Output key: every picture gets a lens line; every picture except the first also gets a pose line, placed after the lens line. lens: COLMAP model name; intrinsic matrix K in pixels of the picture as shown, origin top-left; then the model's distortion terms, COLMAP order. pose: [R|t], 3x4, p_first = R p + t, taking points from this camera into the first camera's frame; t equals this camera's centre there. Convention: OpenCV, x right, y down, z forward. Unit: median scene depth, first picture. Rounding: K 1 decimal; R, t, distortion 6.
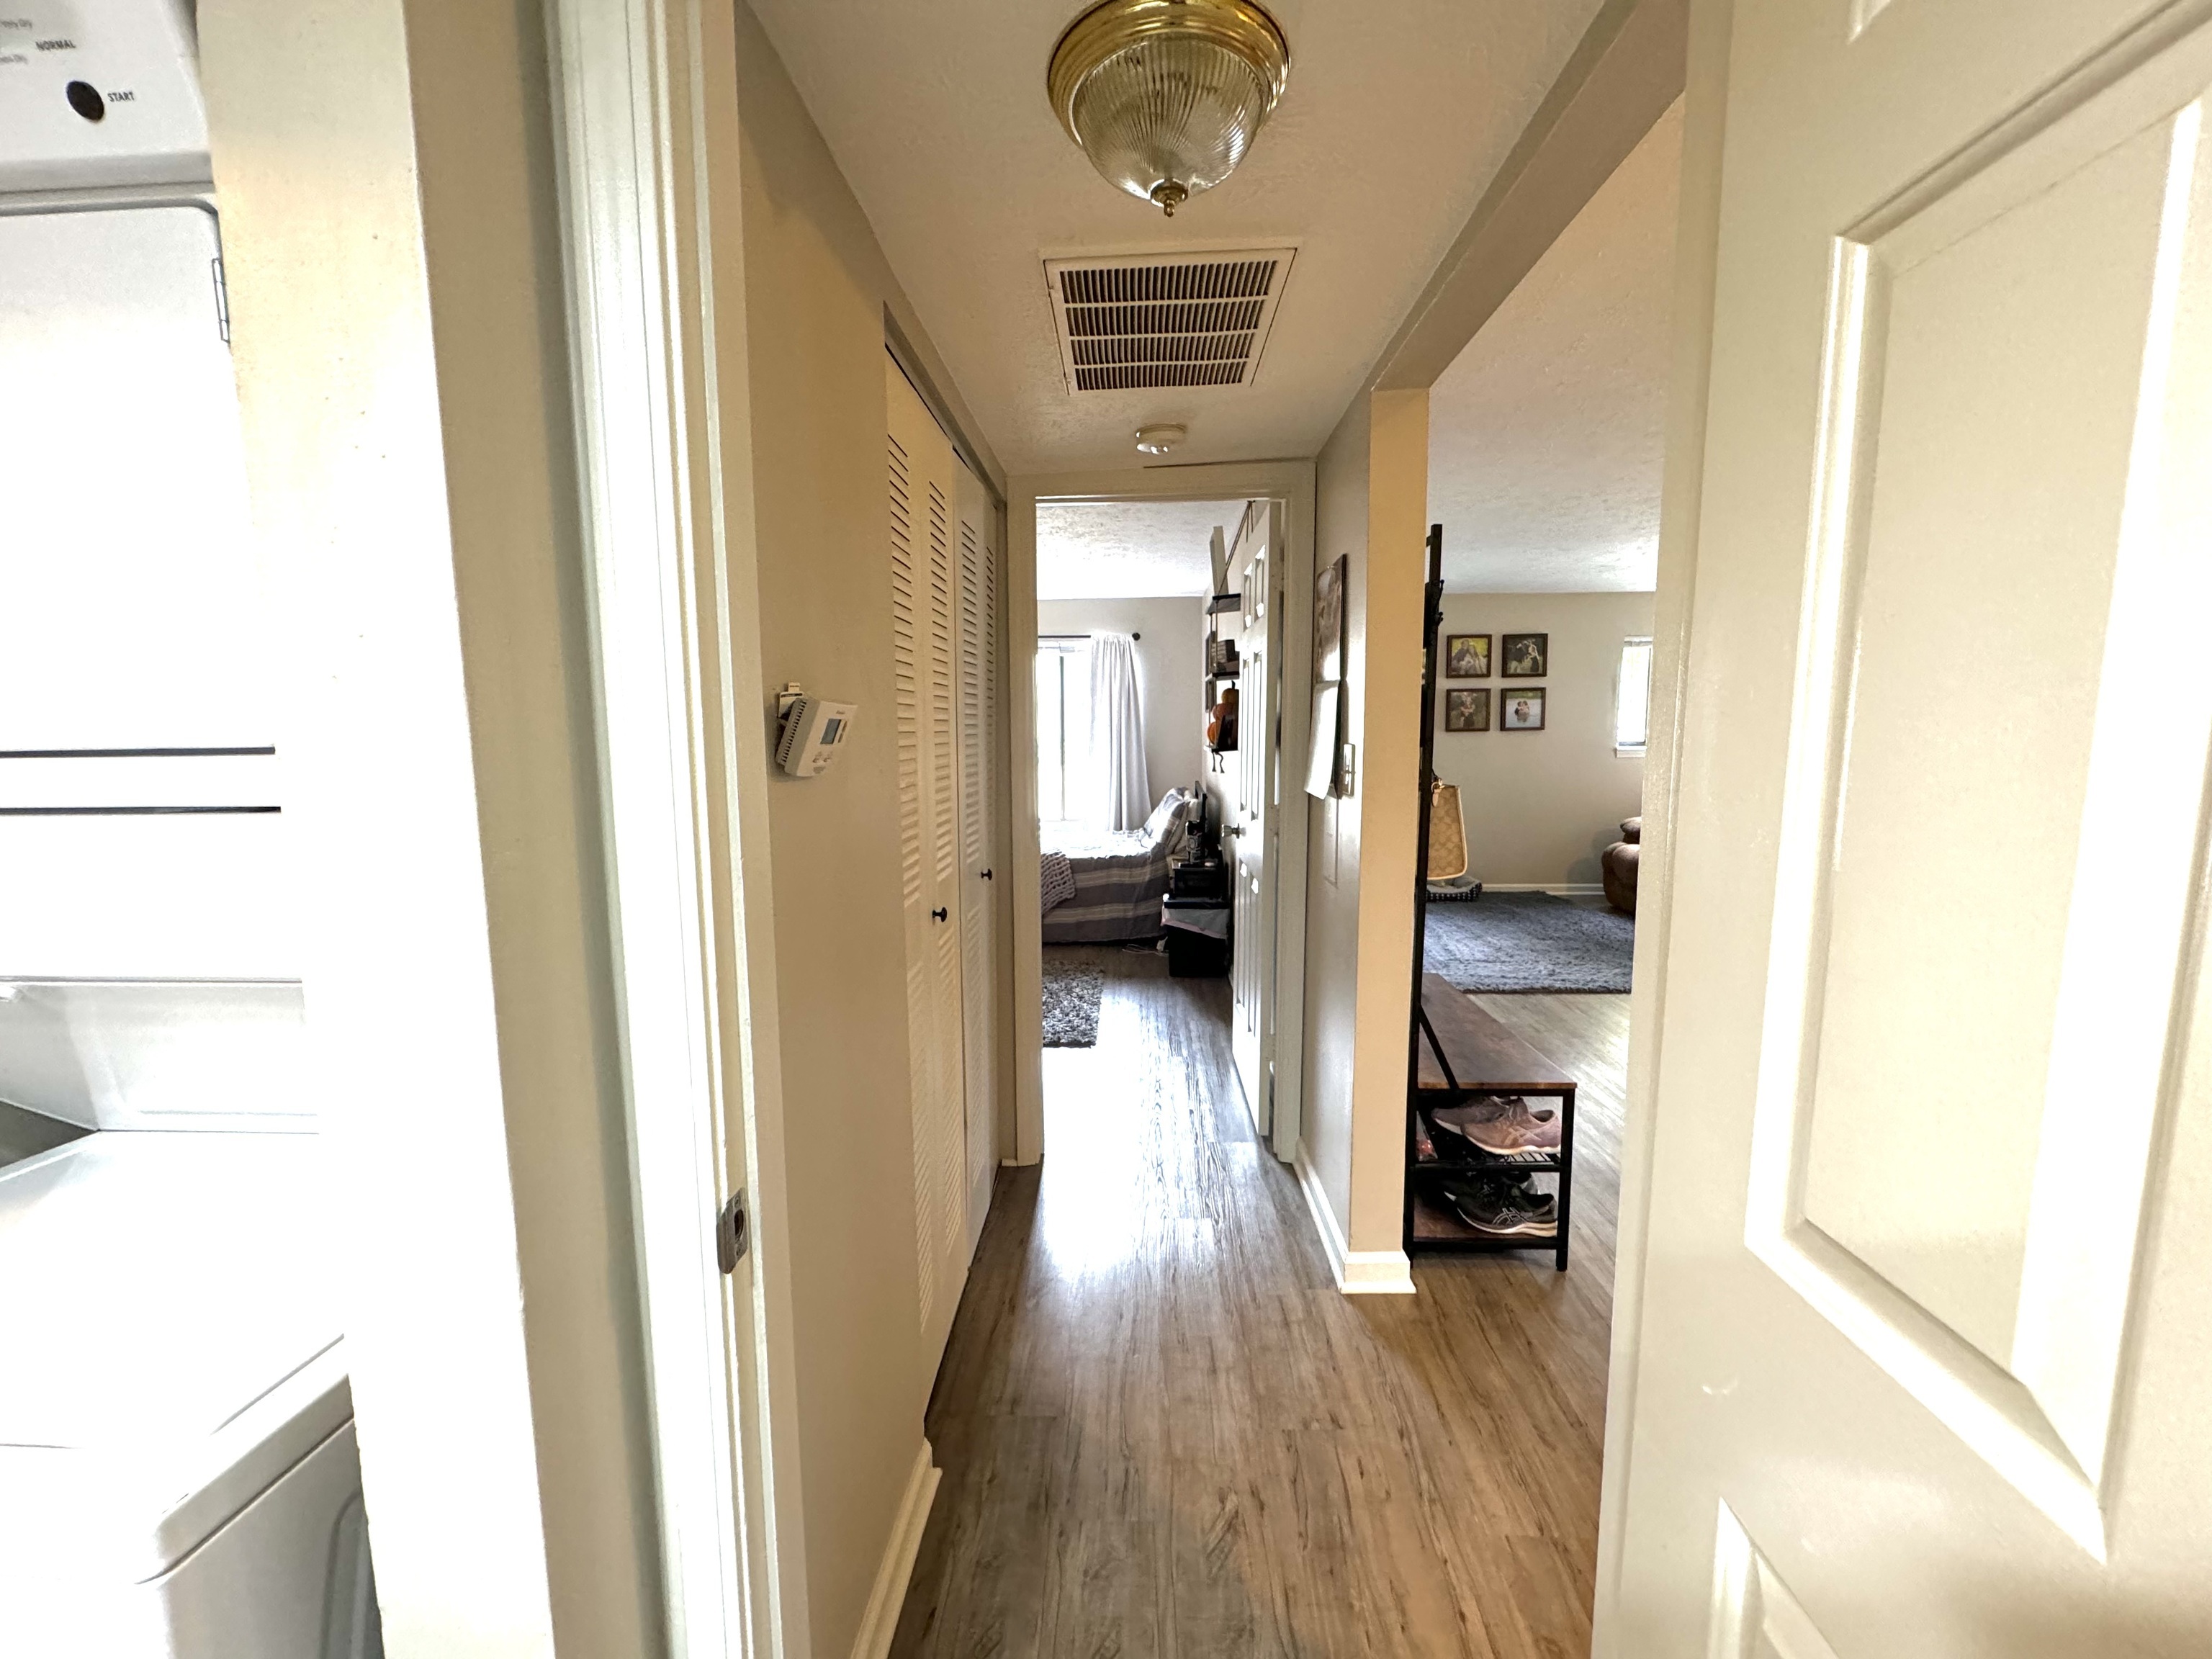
lens RADIAL K [[876.2, 0, 1107.7], [0, 876.2, 823.4], [0, 0, 1]] dist [-0.000601, -0.000399]
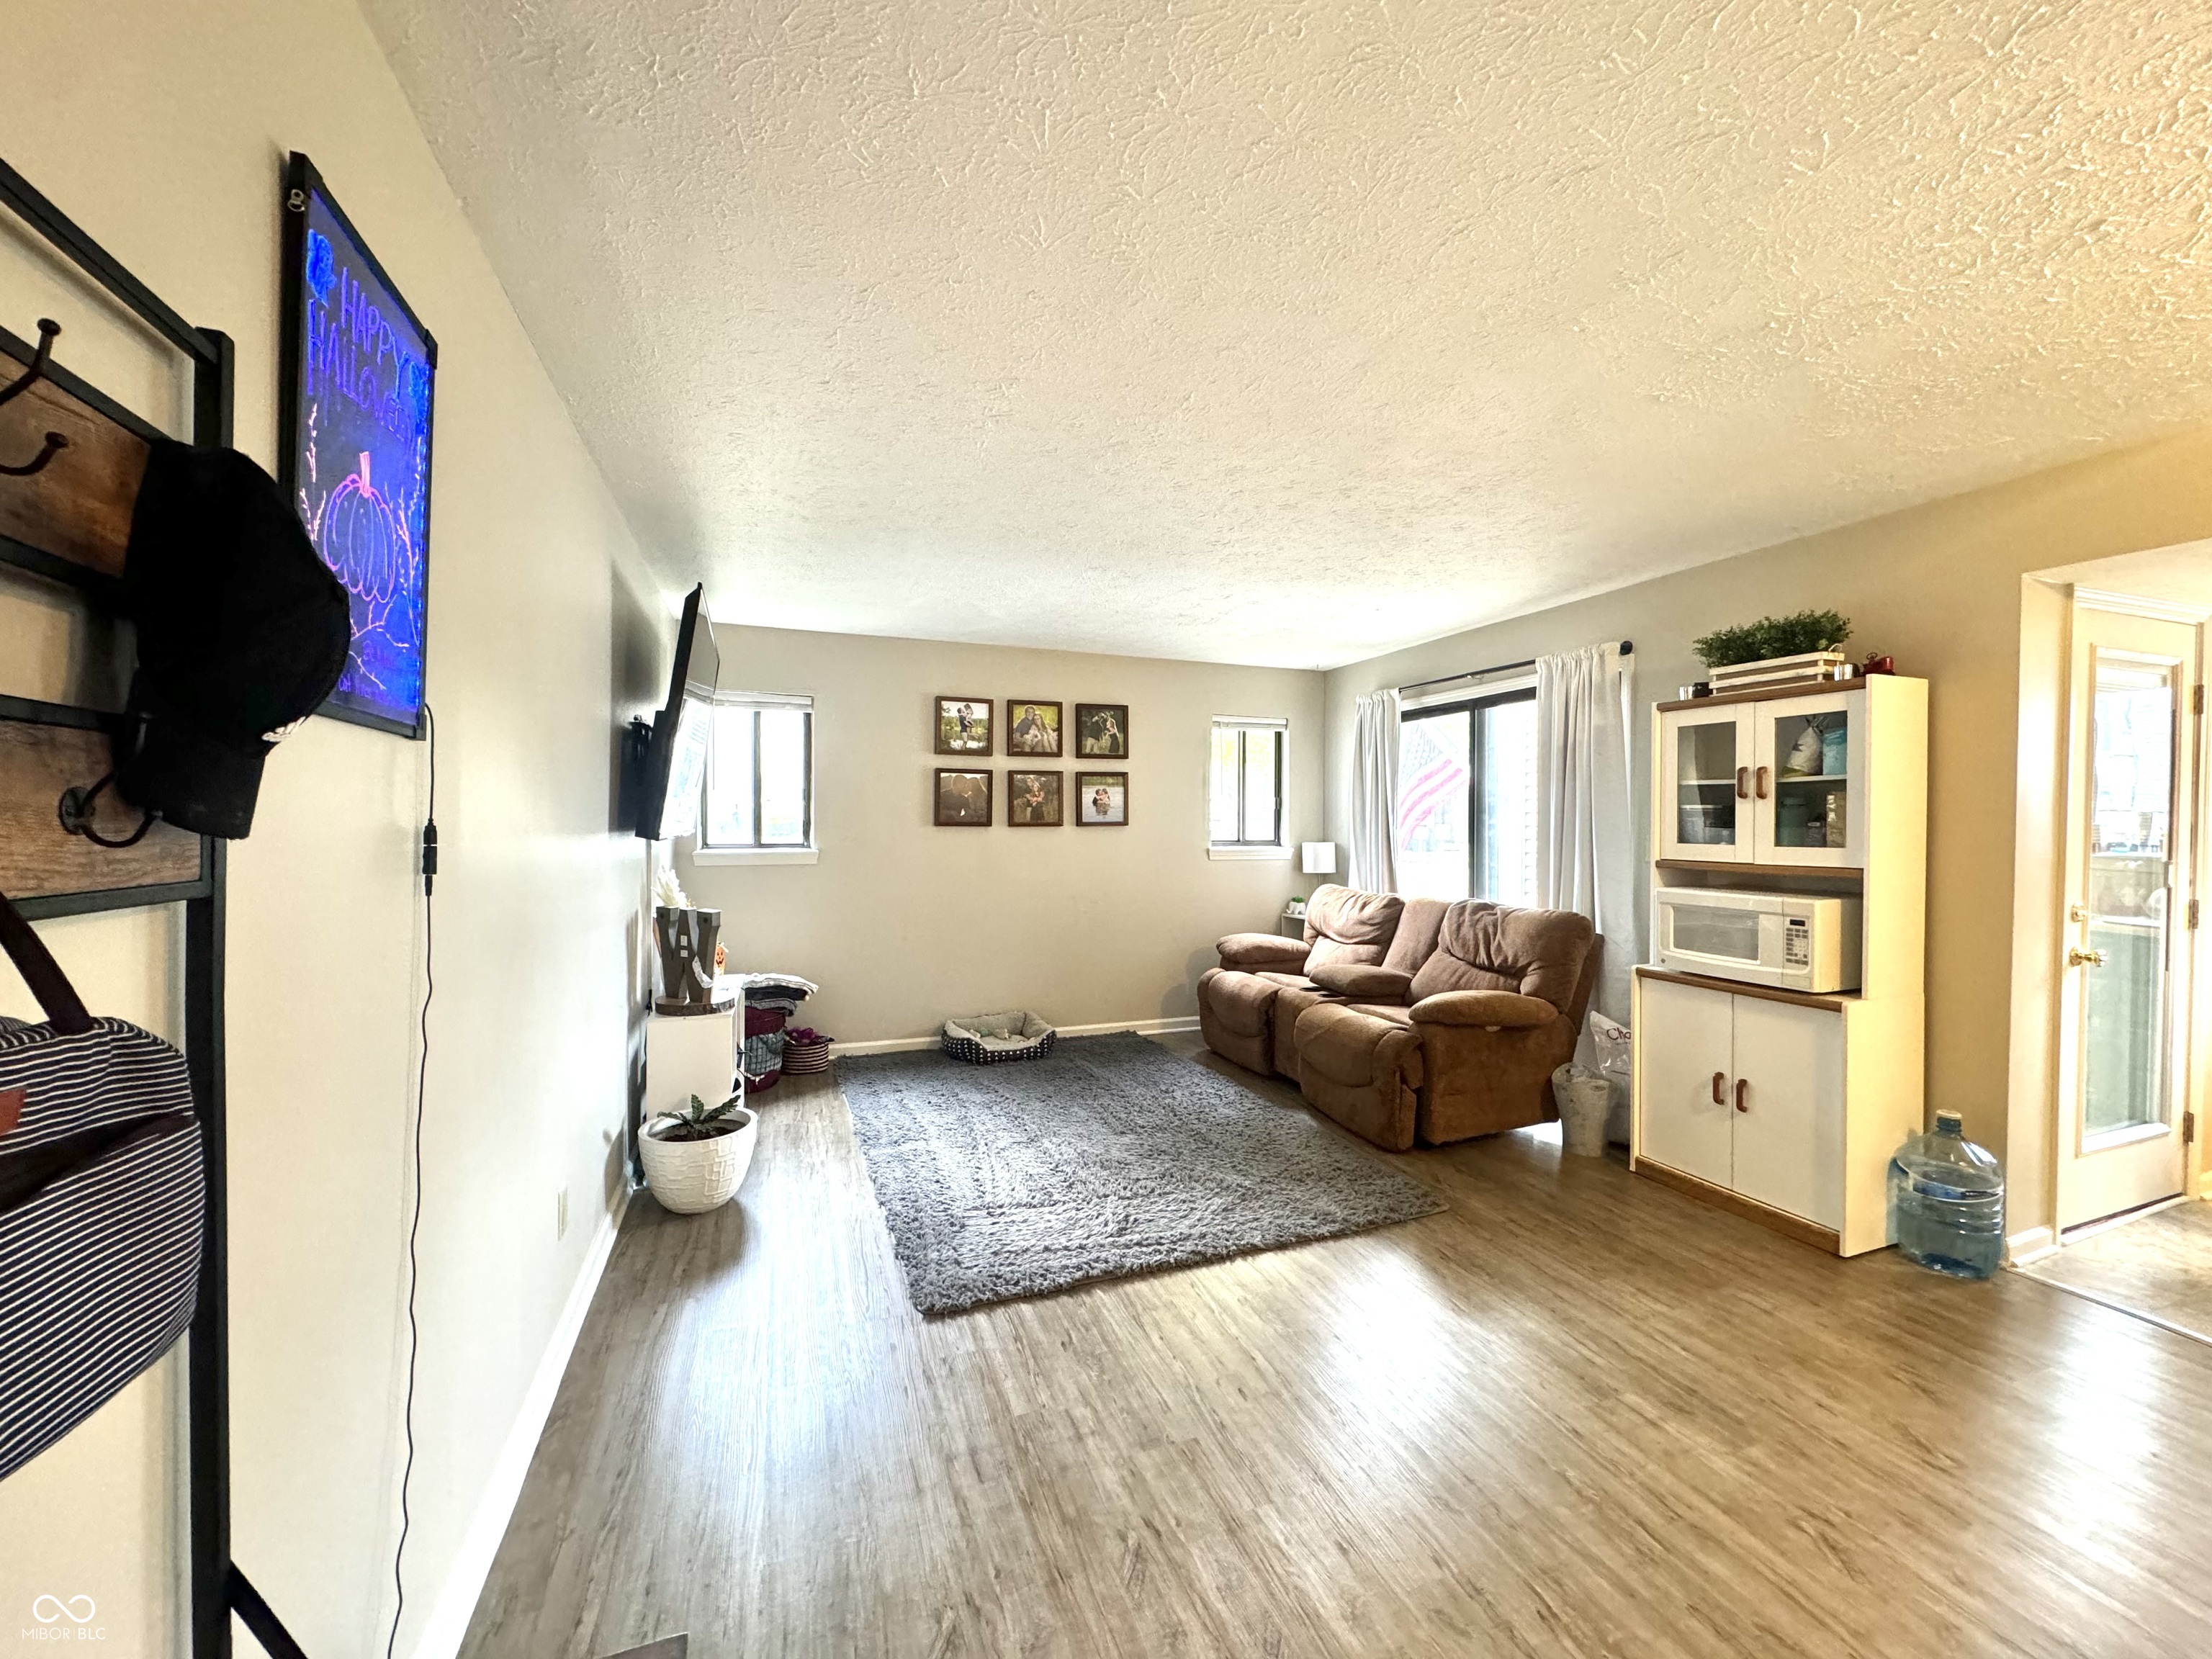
lens RADIAL K [[876.2, 0, 1106.2], [0, 876.2, 826.6], [0, 0, 1]] dist [-0.000601, -0.000399]
pose [[0.920986, 0.011166, 0.389436, 0.173435], [0.026521, 0.995474, -0.091263, -0.034367], [-0.388692, 0.094380, 0.916521, 0.284561]]
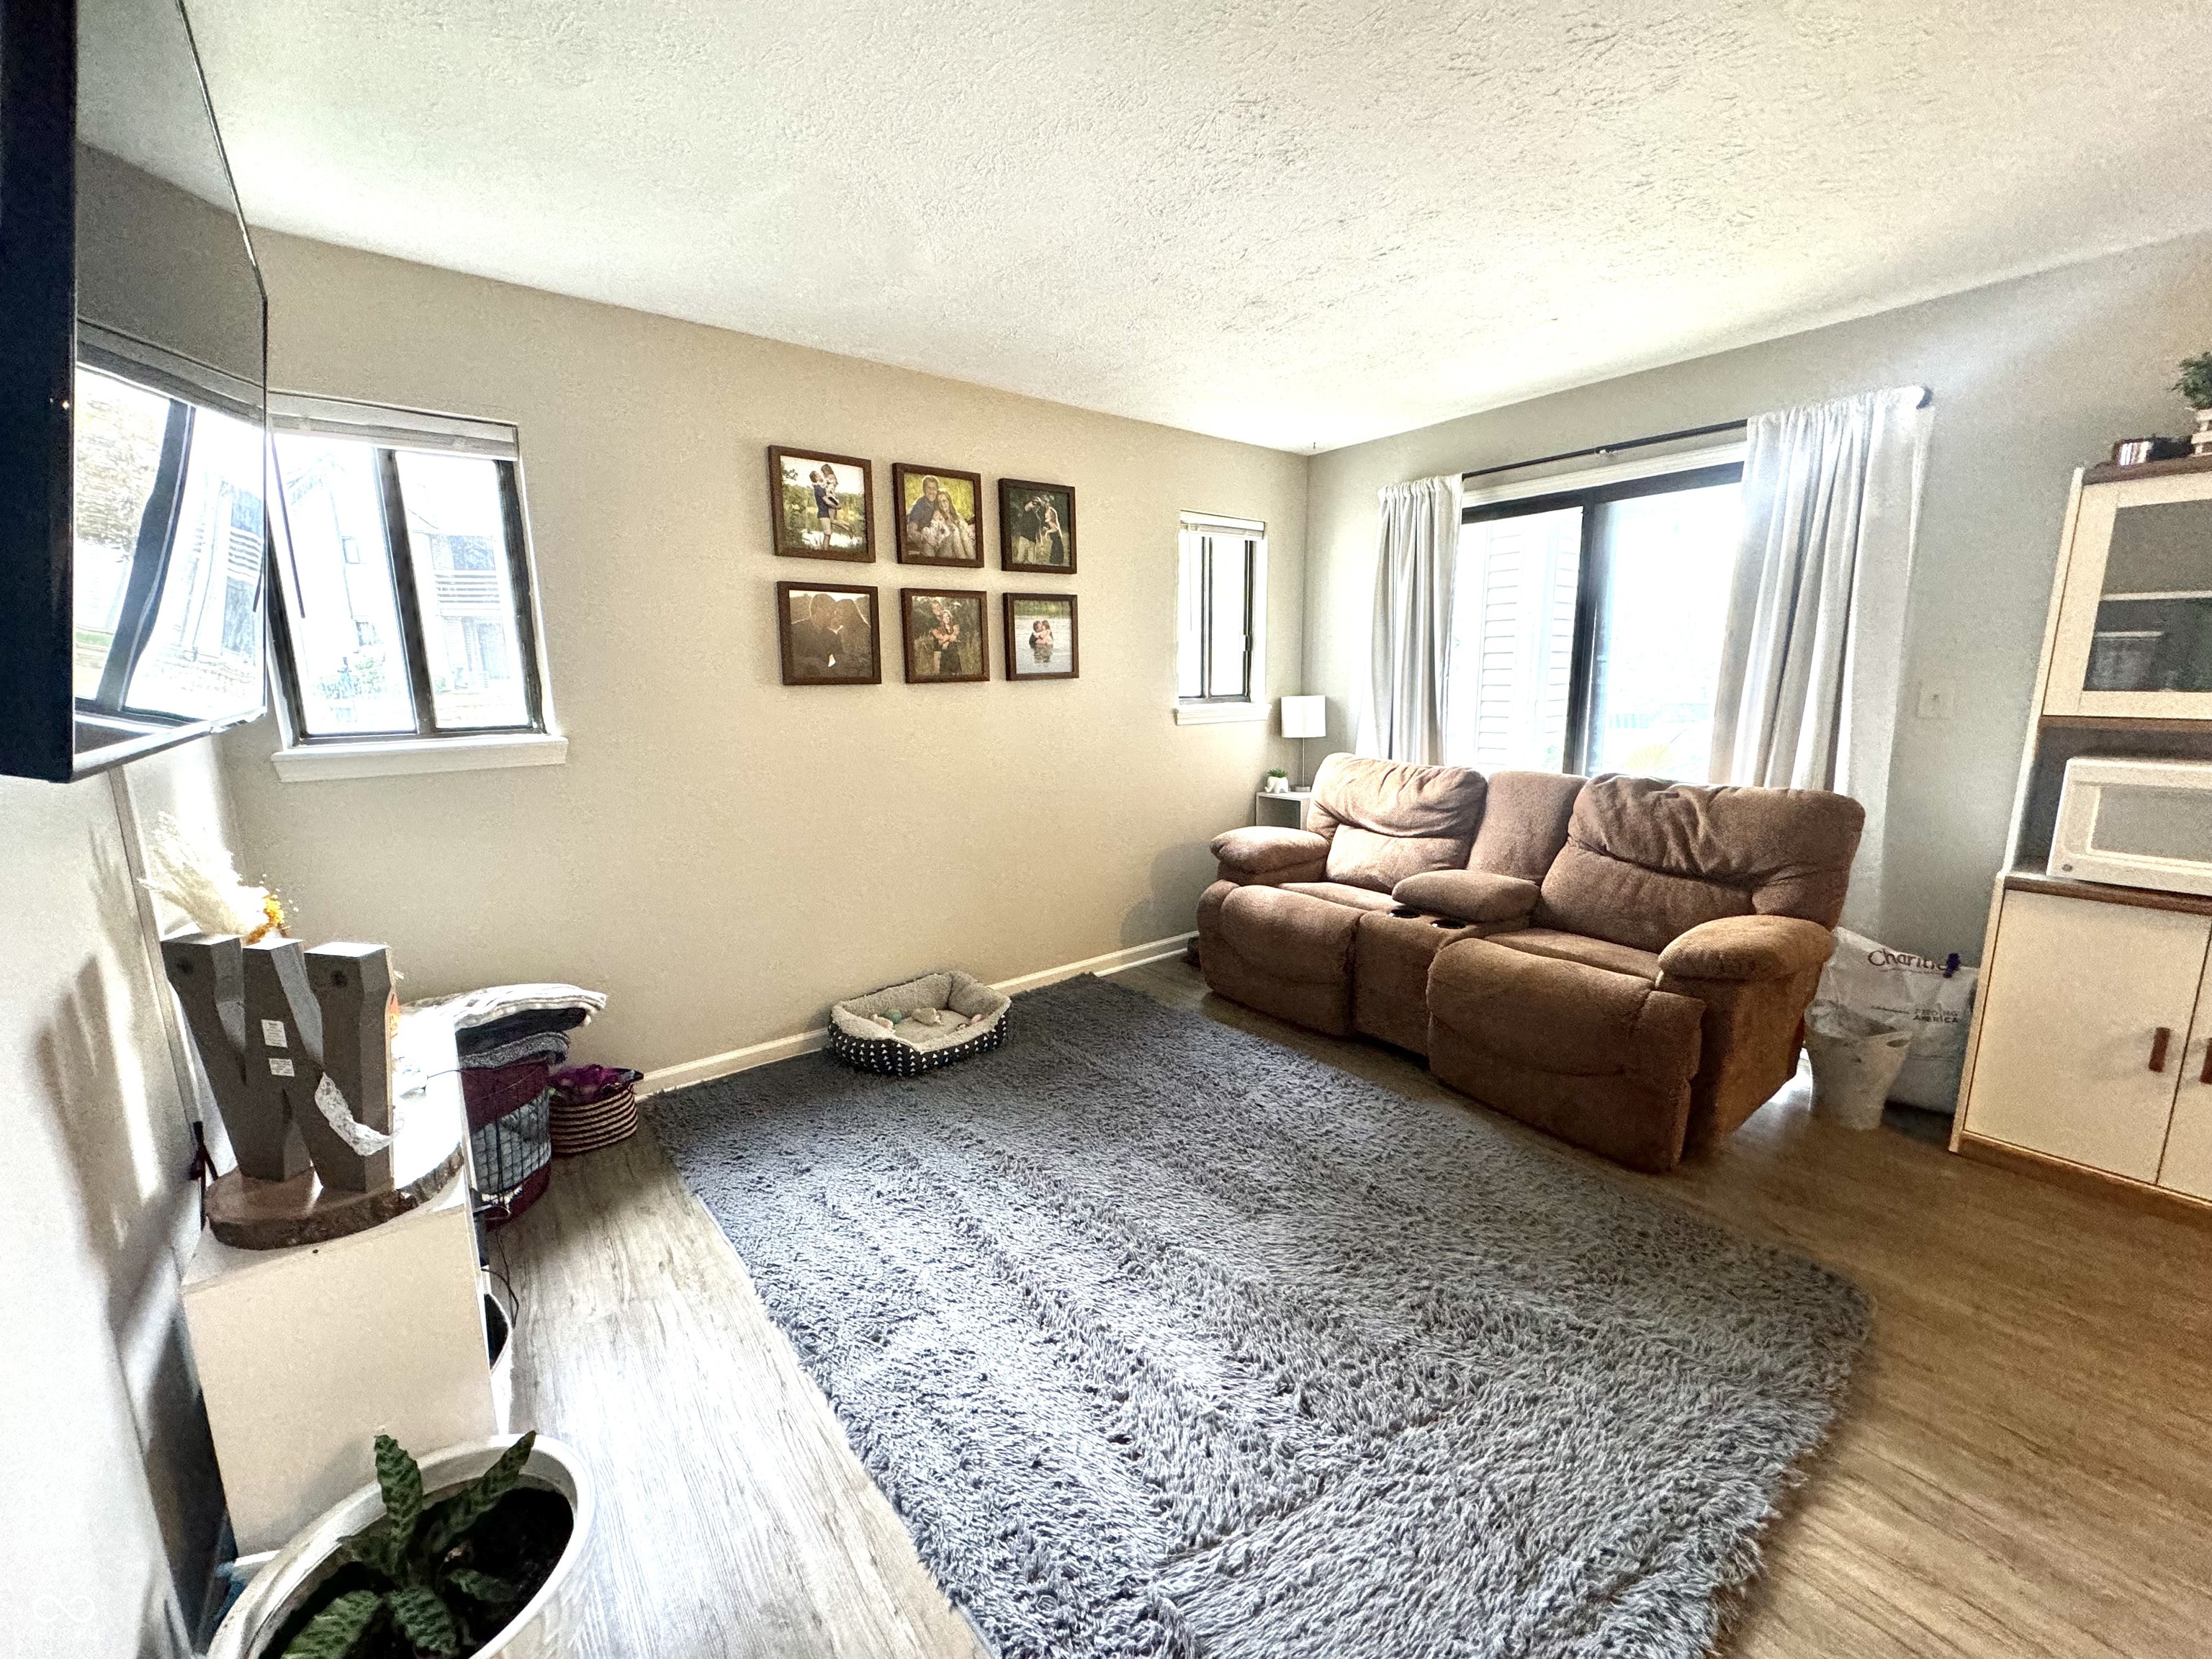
lens RADIAL K [[876.2, 0, 1103.5], [0, 876.2, 826.0], [0, 0, 1]] dist [-0.000601, -0.000399]
pose [[0.760134, -0.114535, 0.639593, 0.166200], [0.070652, 0.993075, 0.093868, -0.067395], [-0.645914, -0.026164, 0.762961, 0.591752]]
